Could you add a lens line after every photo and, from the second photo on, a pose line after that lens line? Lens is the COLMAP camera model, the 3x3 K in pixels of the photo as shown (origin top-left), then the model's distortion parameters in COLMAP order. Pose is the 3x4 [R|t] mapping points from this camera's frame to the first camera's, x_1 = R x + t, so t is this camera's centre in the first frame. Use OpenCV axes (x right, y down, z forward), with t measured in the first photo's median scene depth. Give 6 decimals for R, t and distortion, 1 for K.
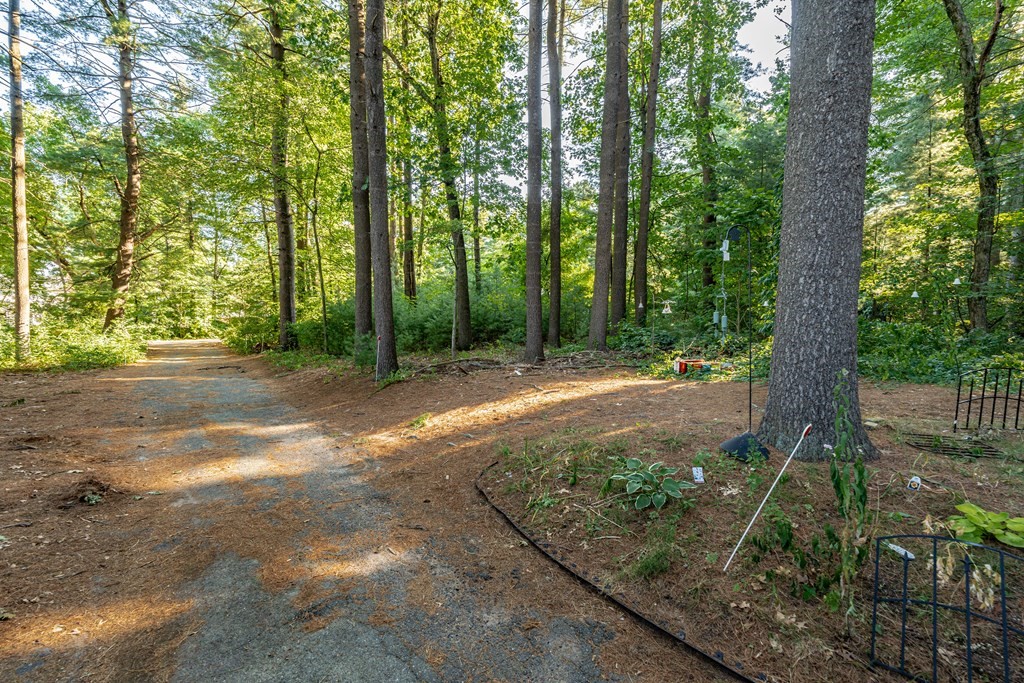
lens RADIAL K [[416.4, 0, 510.8], [0, 416.4, 339.8], [0, 0, 1]] dist [-0.000180, -0.000501]
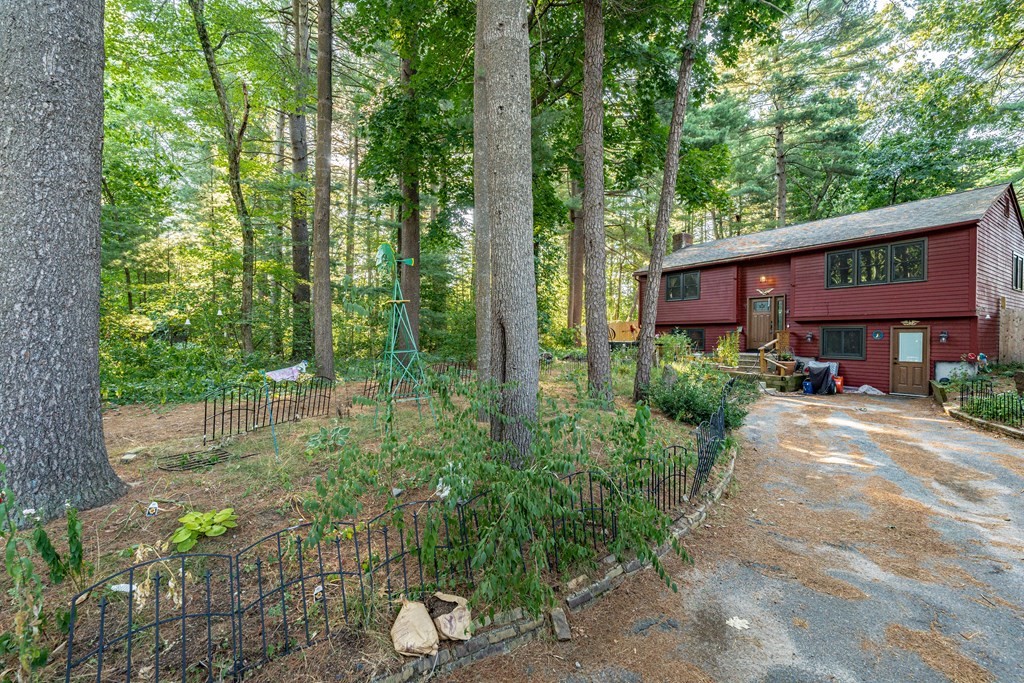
lens RADIAL K [[433.4, 0, 492.0], [0, 433.4, 342.5], [0, 0, 1]] dist [-0.000064, -0.000261]
pose [[0.230032, 0.000742, 0.973183, 0.086608], [0.035622, 0.999323, -0.009182, -0.032978], [-0.972531, 0.036779, 0.229849, -0.095120]]
